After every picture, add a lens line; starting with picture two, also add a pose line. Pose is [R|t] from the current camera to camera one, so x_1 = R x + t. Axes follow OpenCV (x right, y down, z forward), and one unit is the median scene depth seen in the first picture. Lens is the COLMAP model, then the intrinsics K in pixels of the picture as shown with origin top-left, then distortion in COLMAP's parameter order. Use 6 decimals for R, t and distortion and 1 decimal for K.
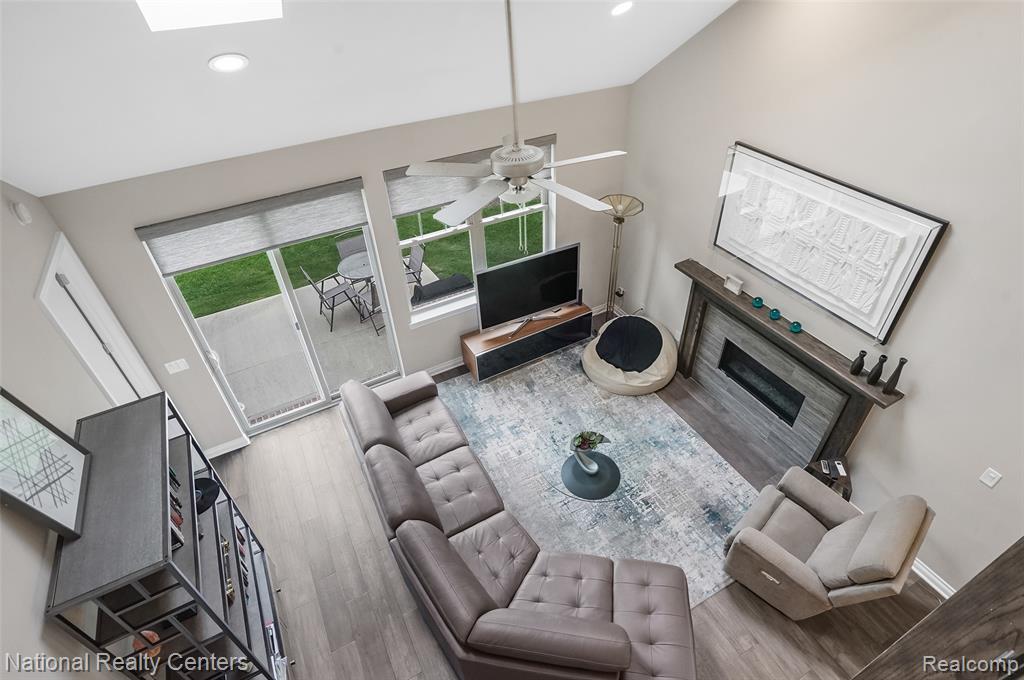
lens RADIAL K [[542.8, 0, 512.0], [0, 542.8, 340.0], [0, 0, 1]] dist [0.002039, 0.000936]
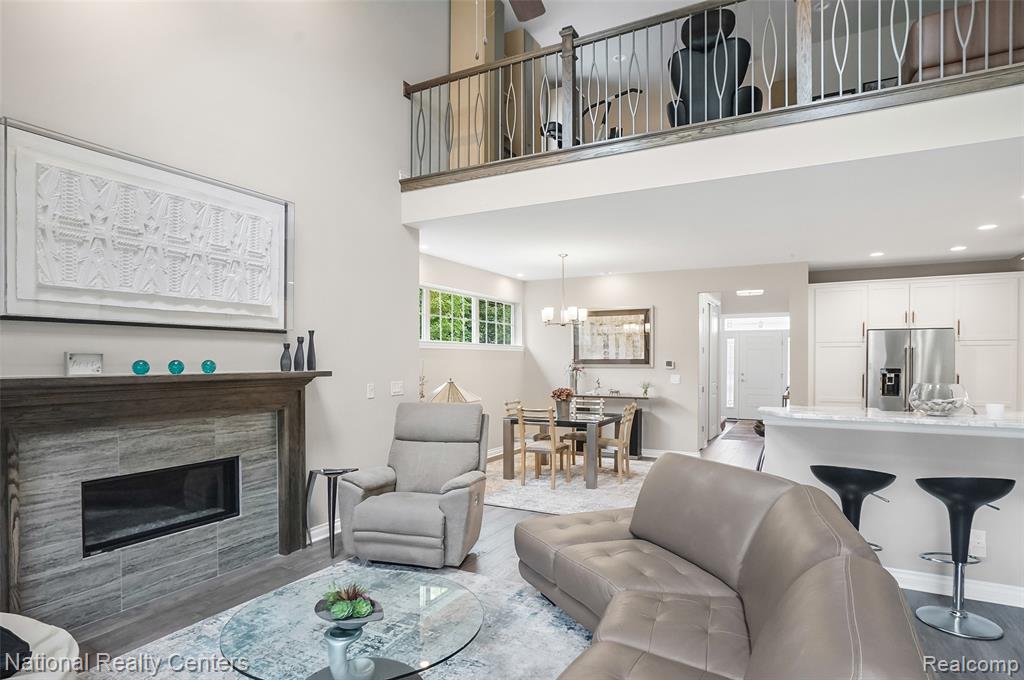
lens RADIAL K [[546.4, 0, 491.2], [0, 546.4, 361.6], [0, 0, 1]] dist [-0.004184, -0.000060]
pose [[-0.538583, 0.037280, 0.841747, -0.328414], [0.548188, 0.774170, 0.316465, -0.052761], [-0.639858, 0.631879, -0.437391, 1.024038]]
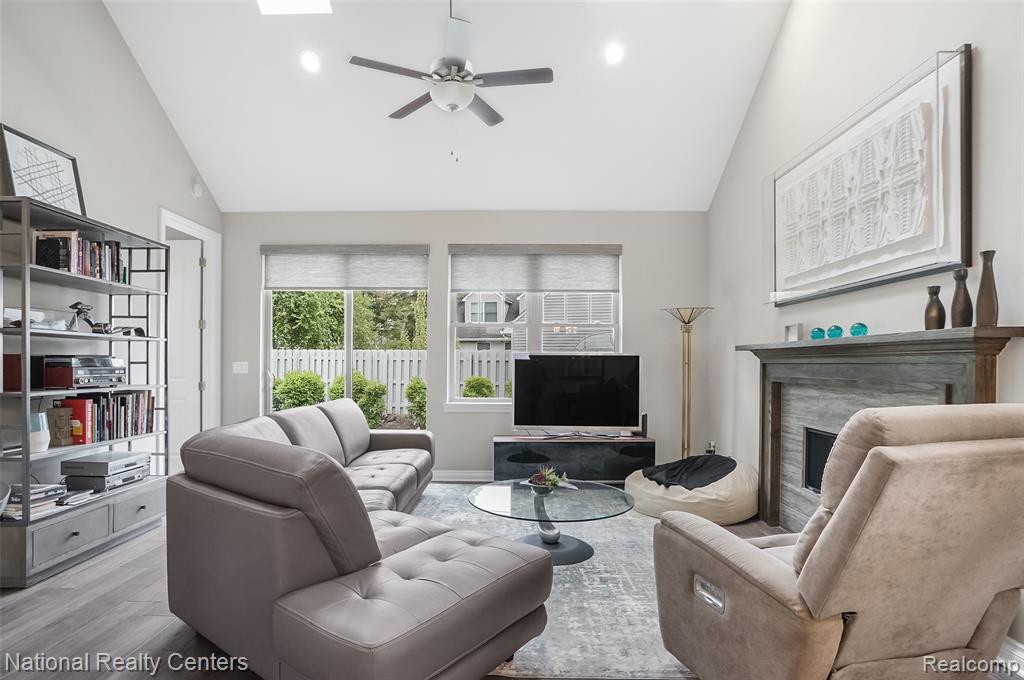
lens RADIAL K [[546.4, 0, 491.2], [0, 546.4, 361.6], [0, 0, 1]] dist [-0.004184, -0.000060]
pose [[0.868761, 0.040080, -0.493608, 0.439487], [-0.339382, 0.774058, -0.534466, 0.490336], [0.360659, 0.631845, 0.686074, 0.382375]]
